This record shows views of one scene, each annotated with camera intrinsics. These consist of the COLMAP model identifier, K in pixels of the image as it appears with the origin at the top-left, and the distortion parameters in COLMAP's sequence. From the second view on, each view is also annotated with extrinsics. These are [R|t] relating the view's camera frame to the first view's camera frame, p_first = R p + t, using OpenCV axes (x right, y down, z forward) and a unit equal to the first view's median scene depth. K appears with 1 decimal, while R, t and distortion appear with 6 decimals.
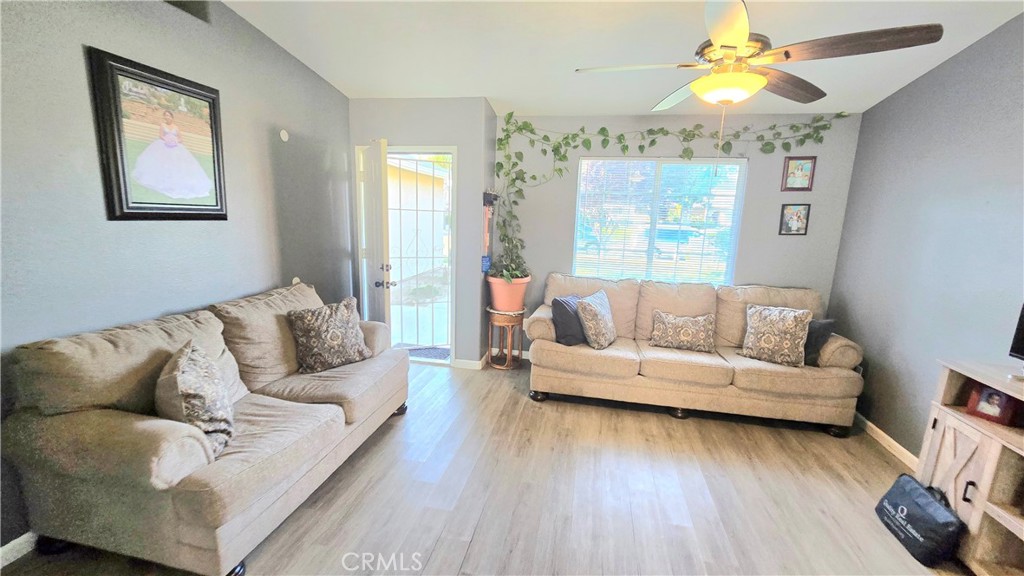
lens RADIAL K [[423.5, 0, 512.0], [0, 423.5, 288.0], [0, 0, 1]] dist [0.000624, 0.000132]
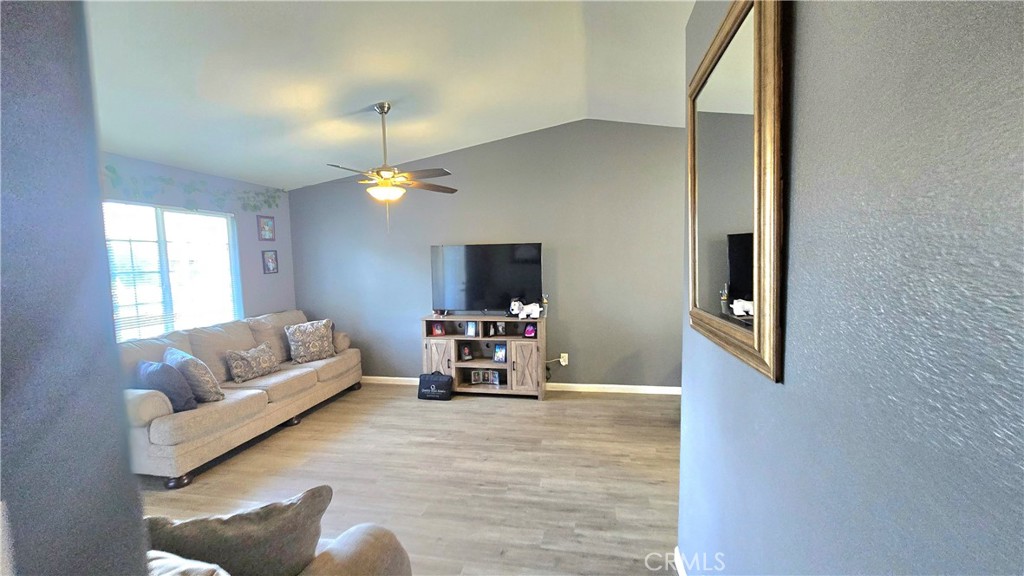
lens RADIAL K [[423.5, 0, 512.0], [0, 423.5, 288.0], [0, 0, 1]] dist [0.000624, 0.000132]
pose [[-0.011155, -0.100106, 0.994914, -0.770730], [0.195995, 0.975457, 0.100346, -0.075216], [-0.980541, 0.196118, 0.008739, 0.294893]]
